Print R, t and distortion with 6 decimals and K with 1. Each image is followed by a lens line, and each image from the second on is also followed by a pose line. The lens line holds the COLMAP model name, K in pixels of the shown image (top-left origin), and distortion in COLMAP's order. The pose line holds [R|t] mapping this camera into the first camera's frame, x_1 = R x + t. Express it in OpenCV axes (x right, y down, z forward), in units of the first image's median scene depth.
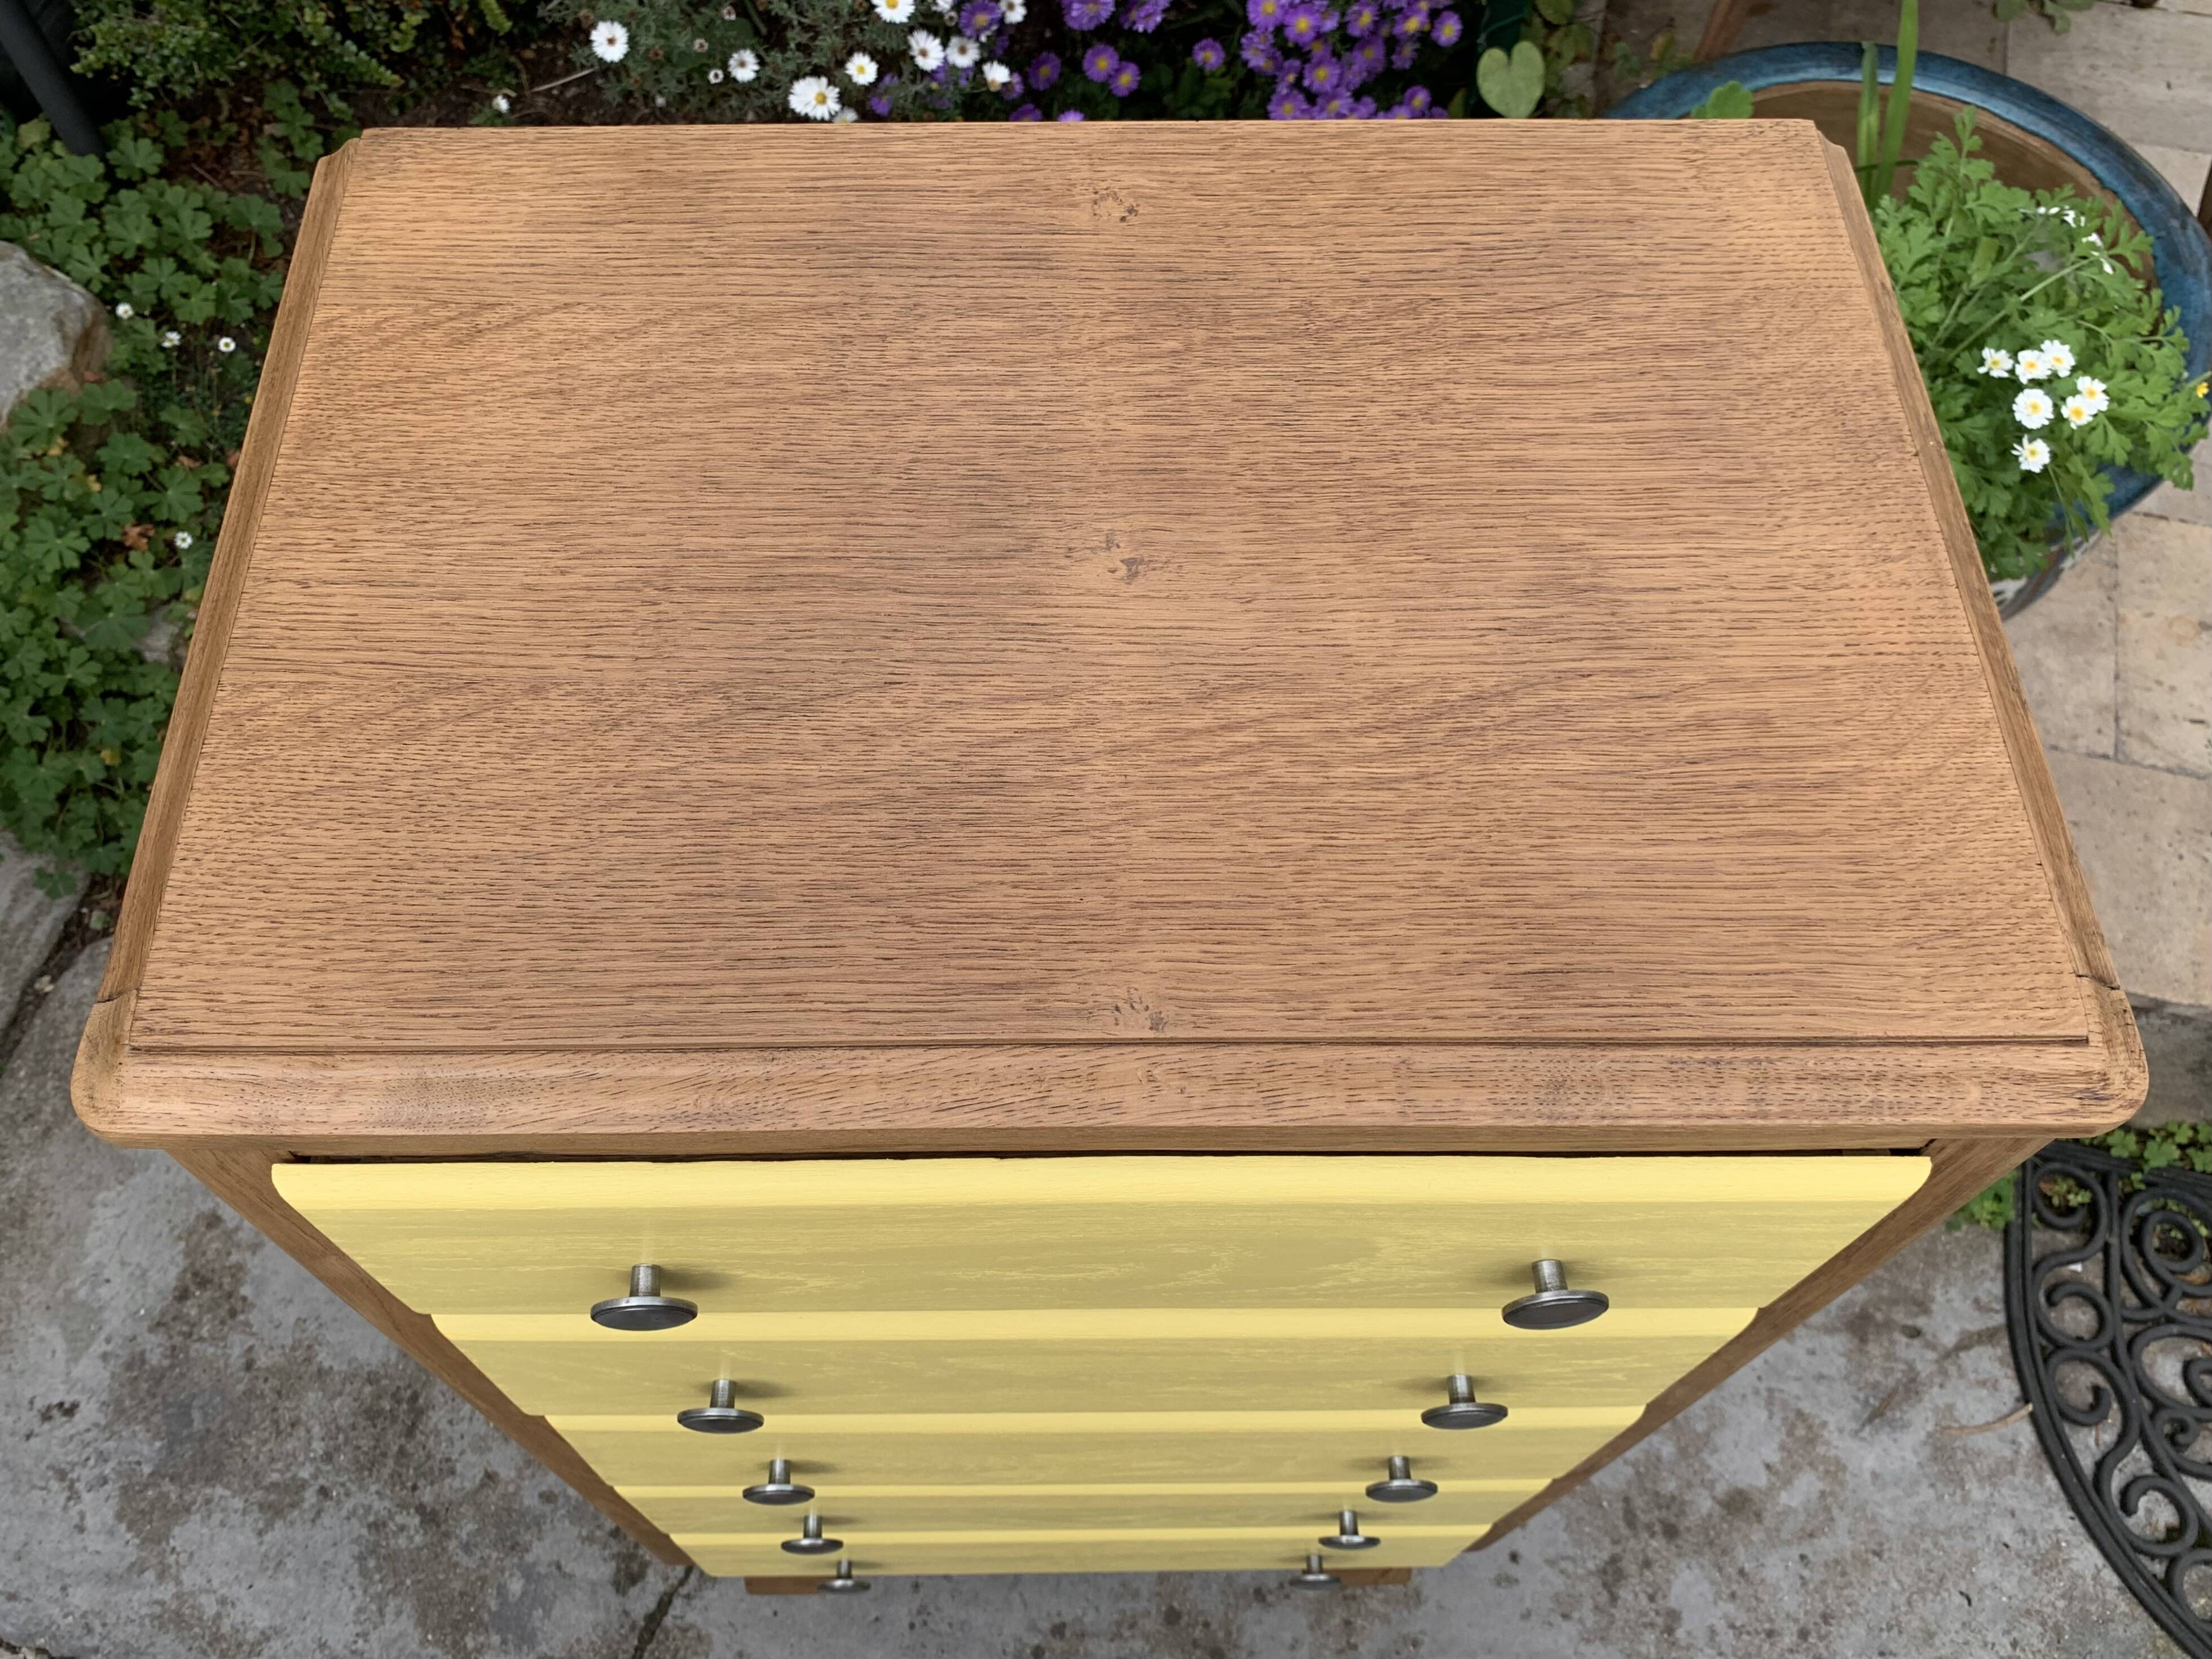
lens RADIAL K [[1860.0, 0, 1032.3], [0, 1860.0, 820.1], [0, 0, 1]] dist [0.027035, -0.036705]
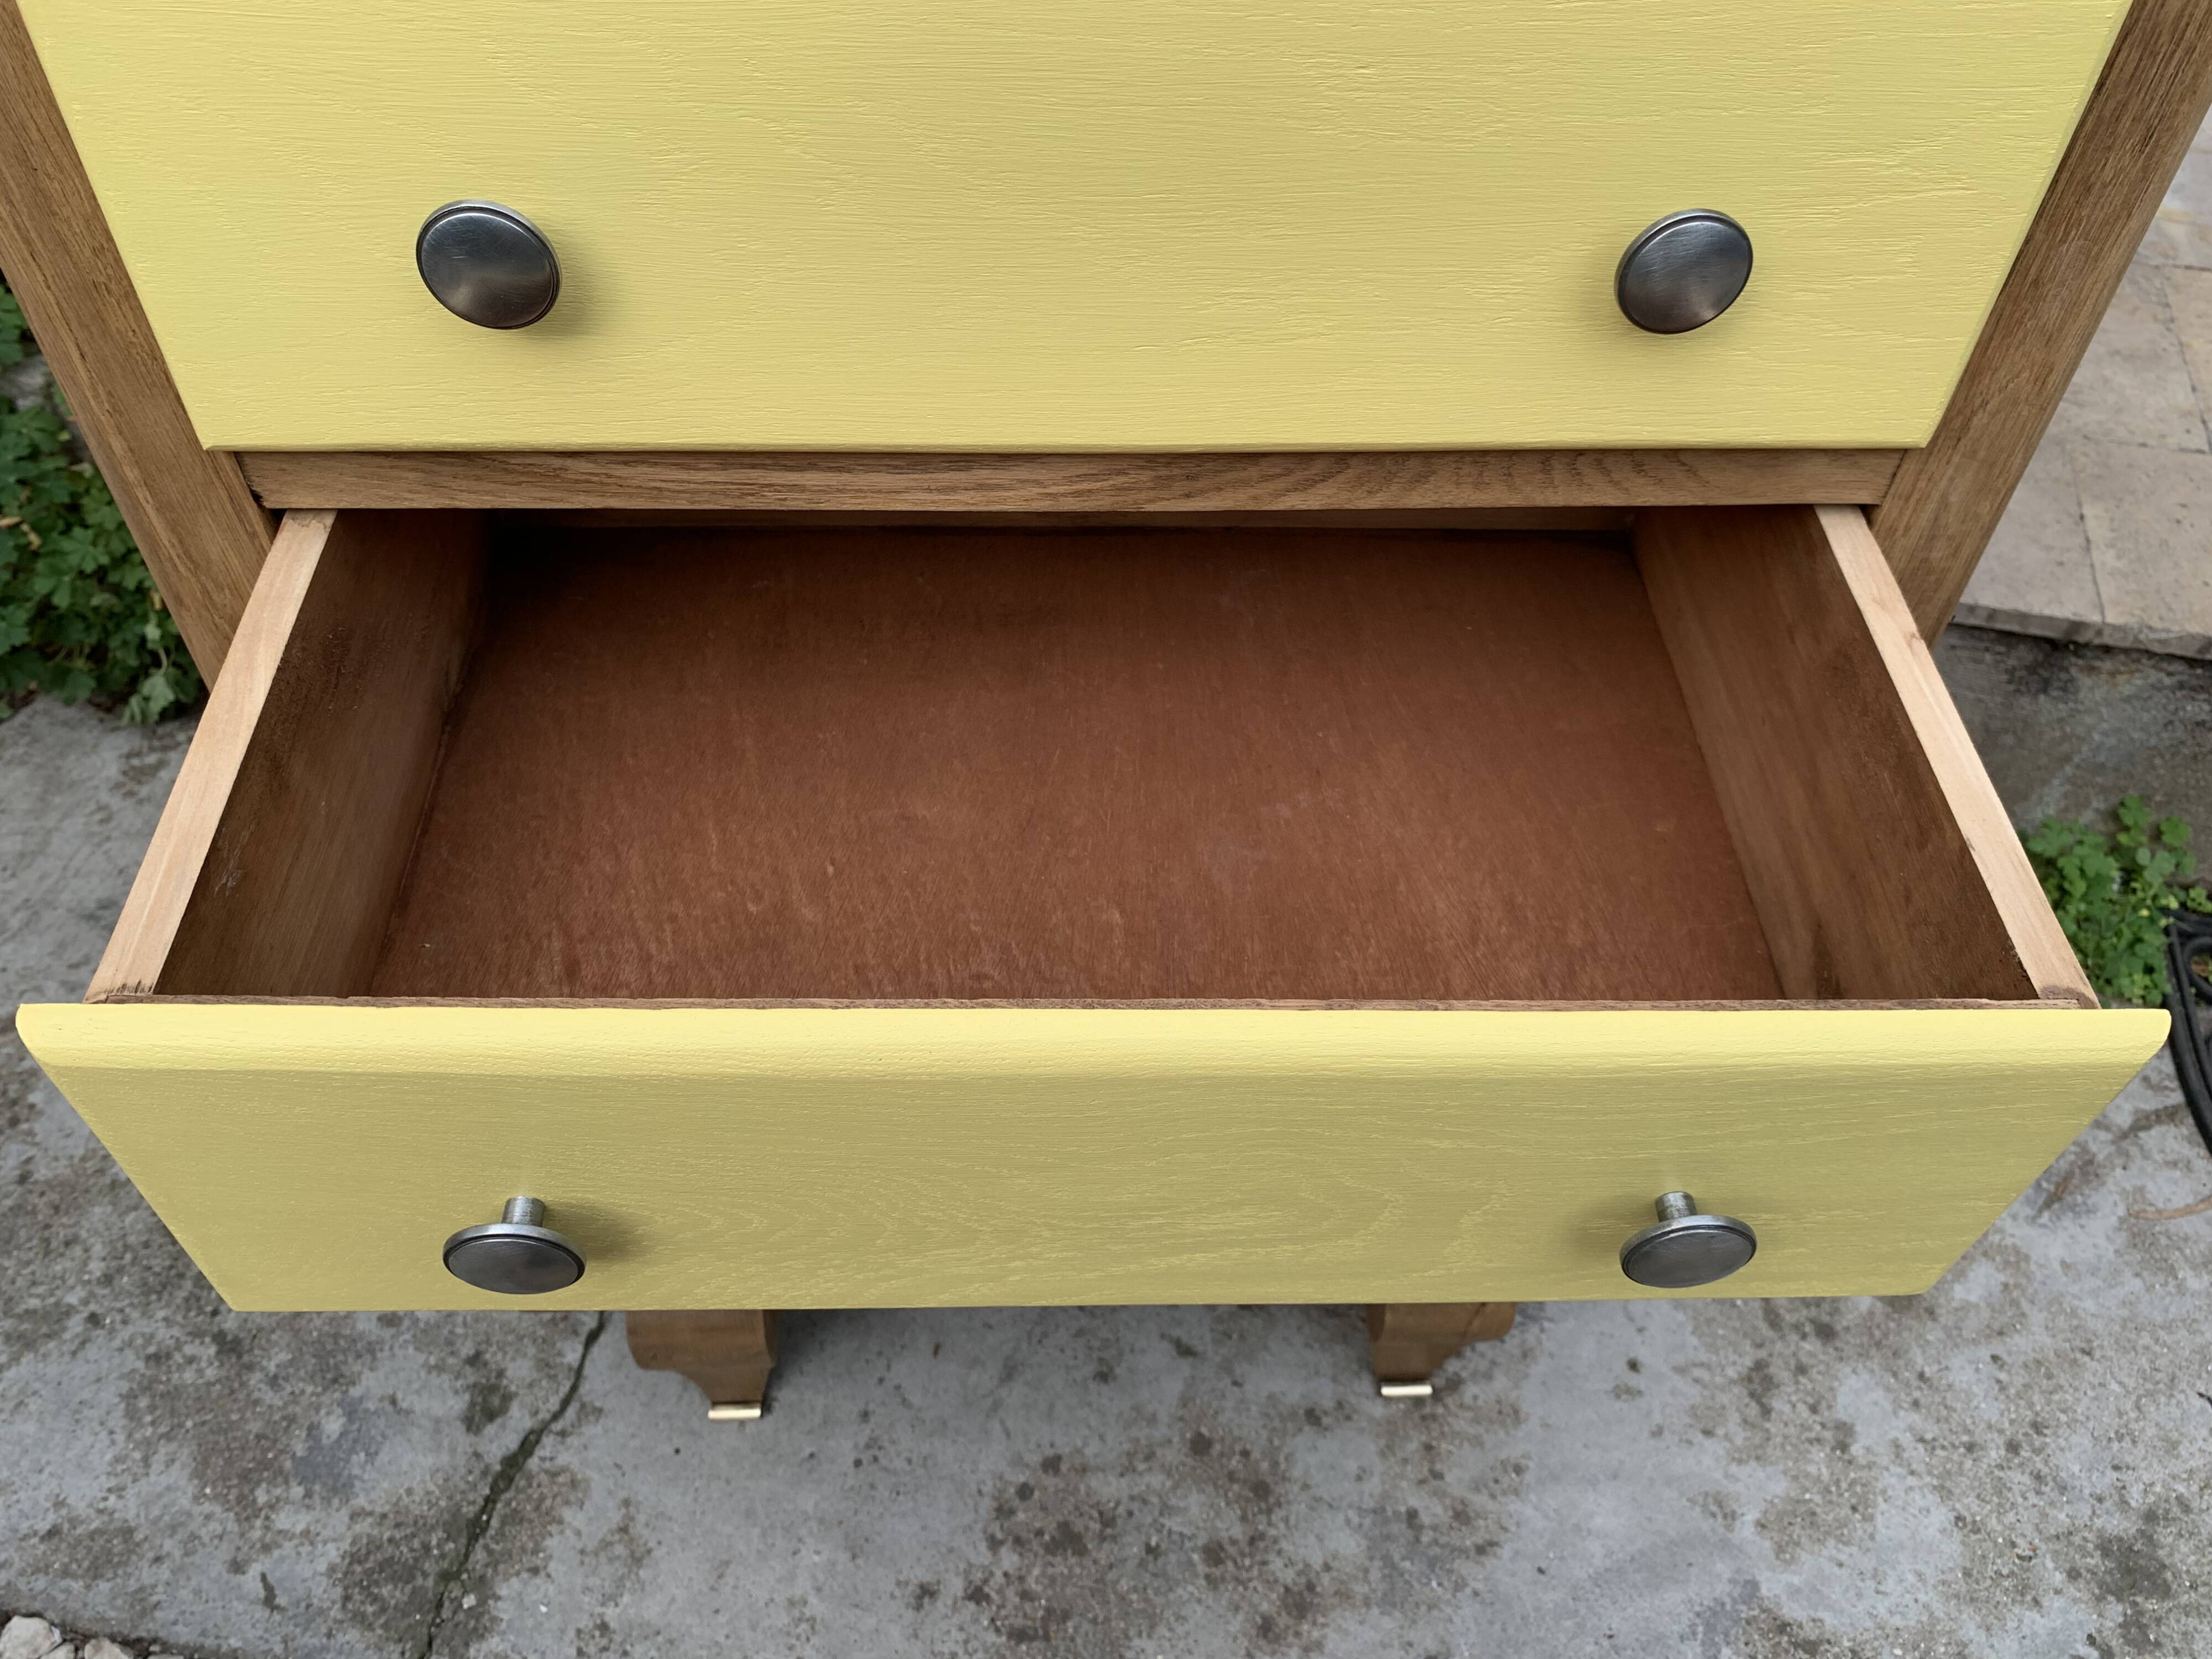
lens RADIAL K [[1717.3, 0, 1096.6], [0, 1717.3, 836.2], [0, 0, 1]] dist [-0.003395, 0.003747]
pose [[0.999274, -0.006725, 0.037495, 0.015594], [0.014905, 0.974841, -0.222403, 0.677965], [-0.035056, 0.222800, 0.974234, 0.523145]]
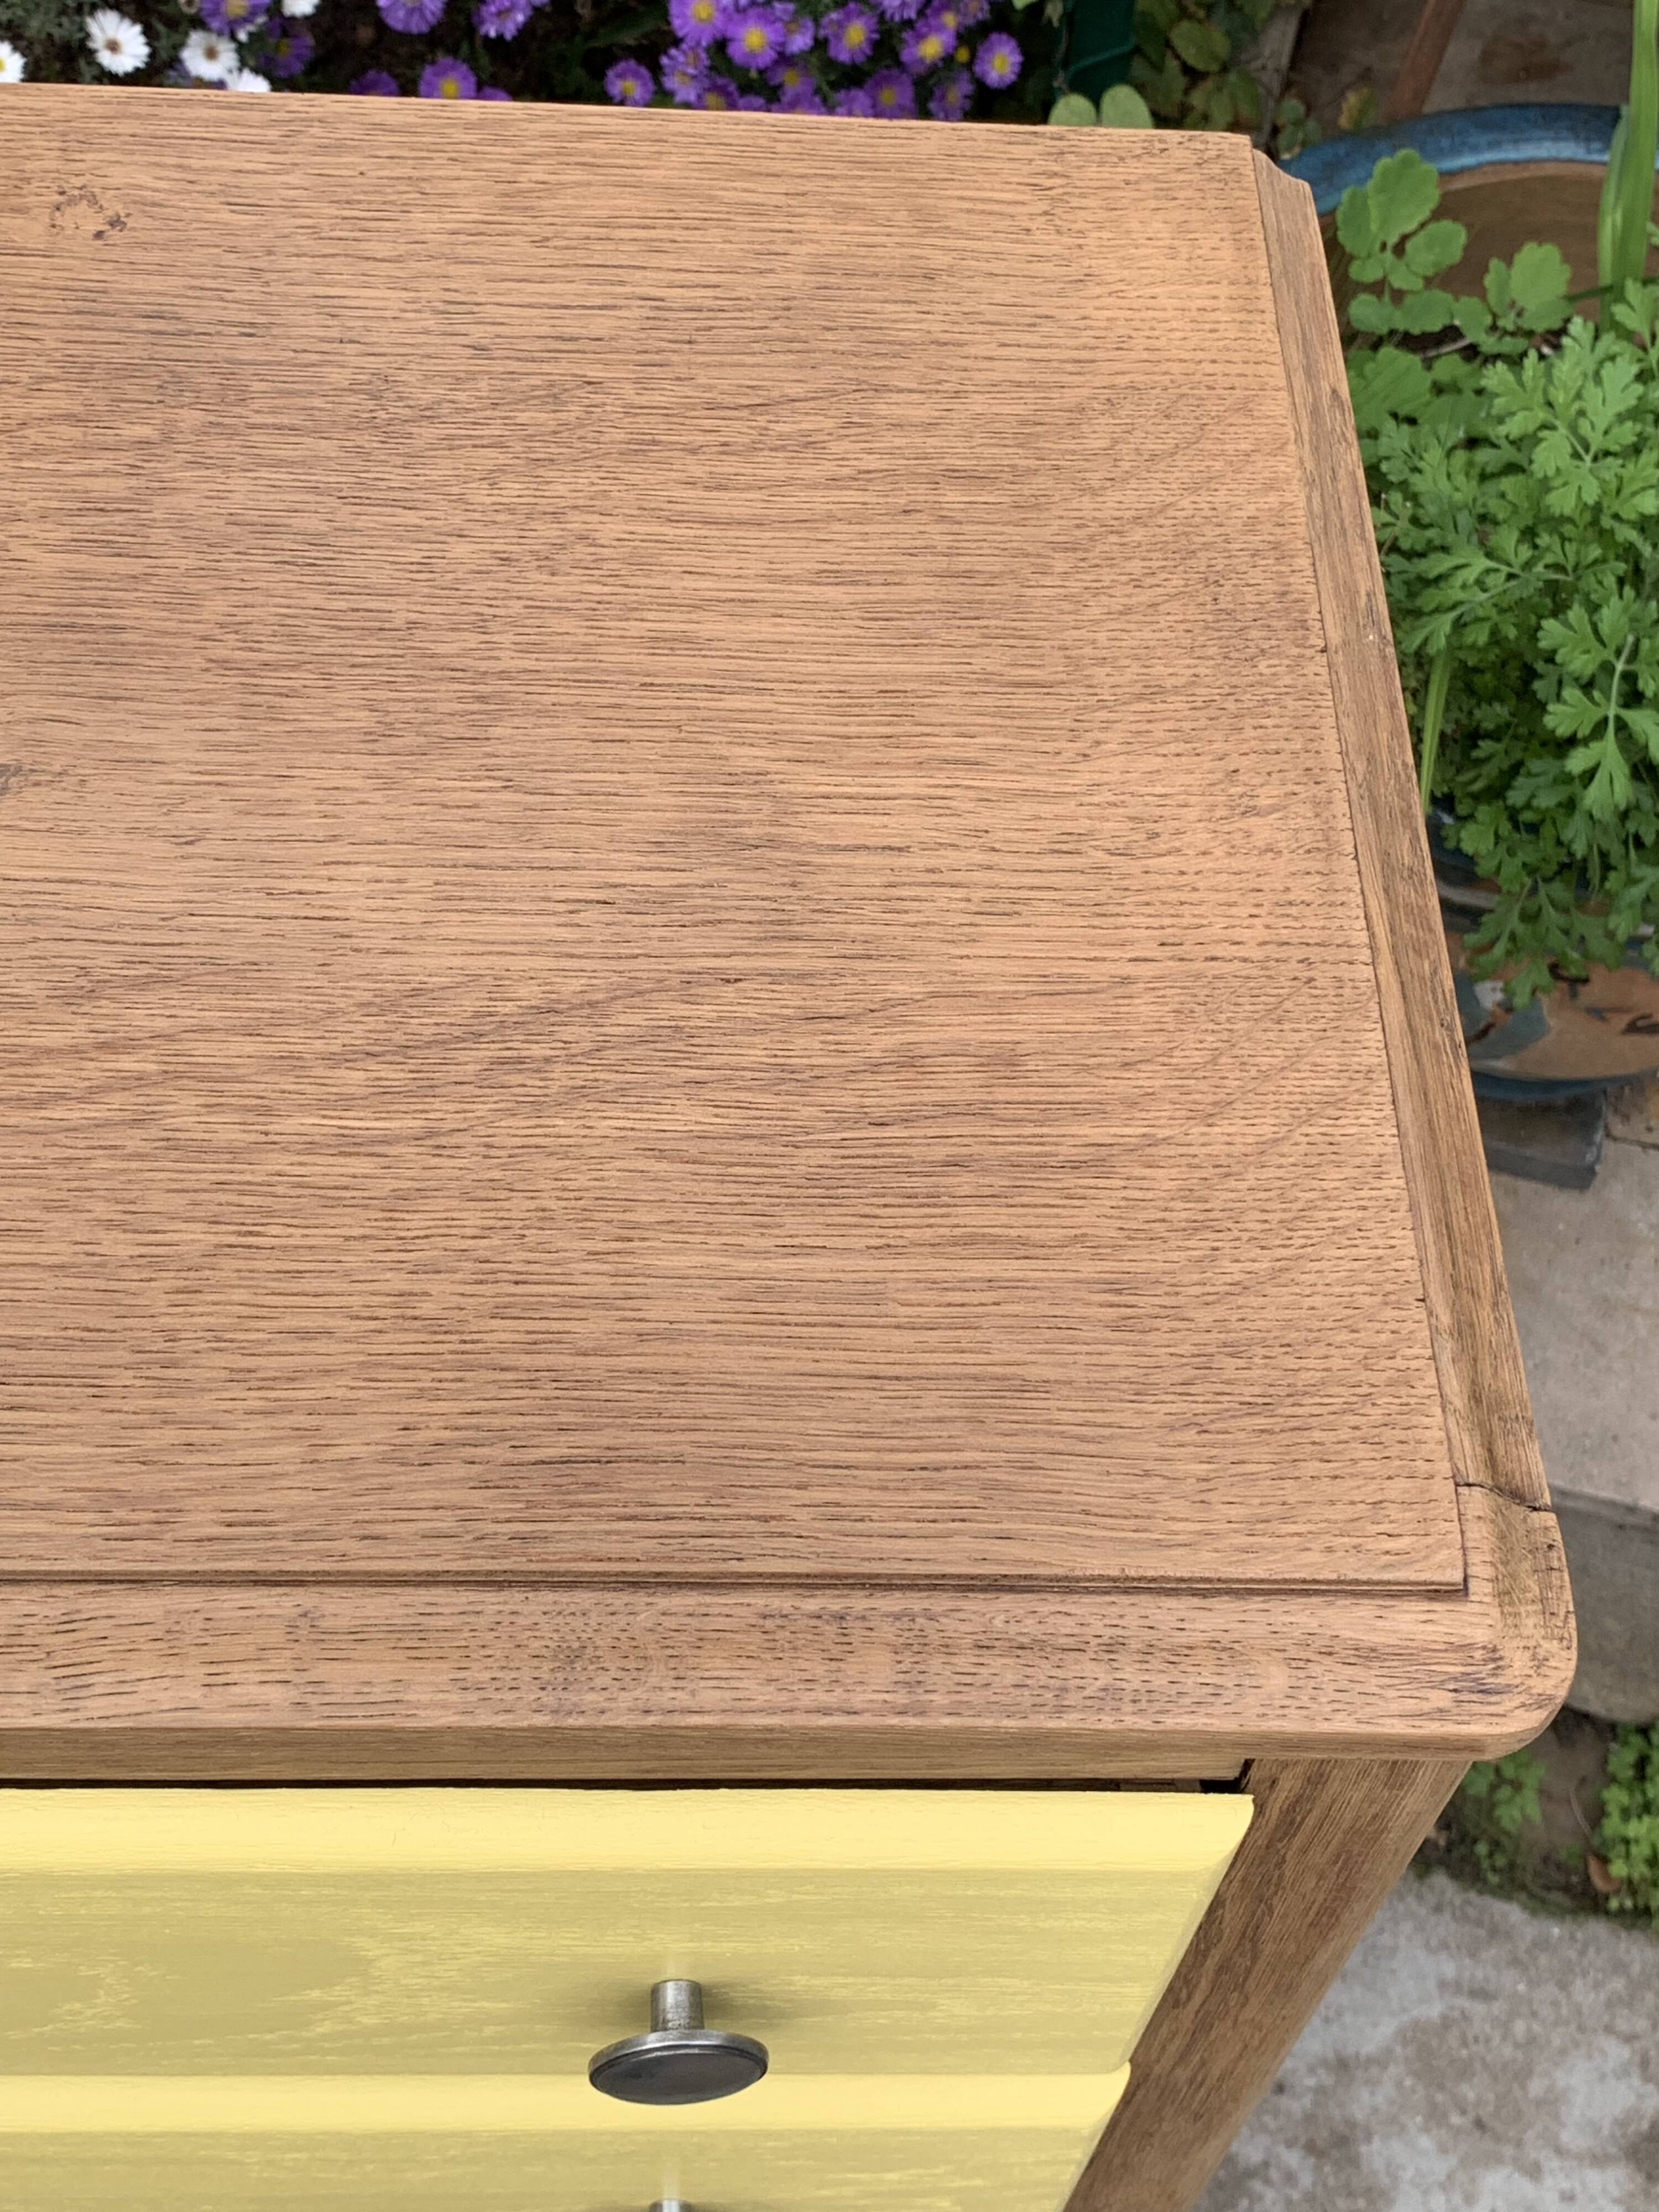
lens RADIAL K [[2905.3, 0, 834.7], [0, 2905.3, 1102.3], [0, 0, 1]] dist [0.133904, 0.000000]
pose [[0.997754, 0.024469, 0.062348, 0.235211], [-0.019260, 0.996378, -0.082824, 0.034086], [-0.064149, 0.081437, 0.994612, 0.053858]]
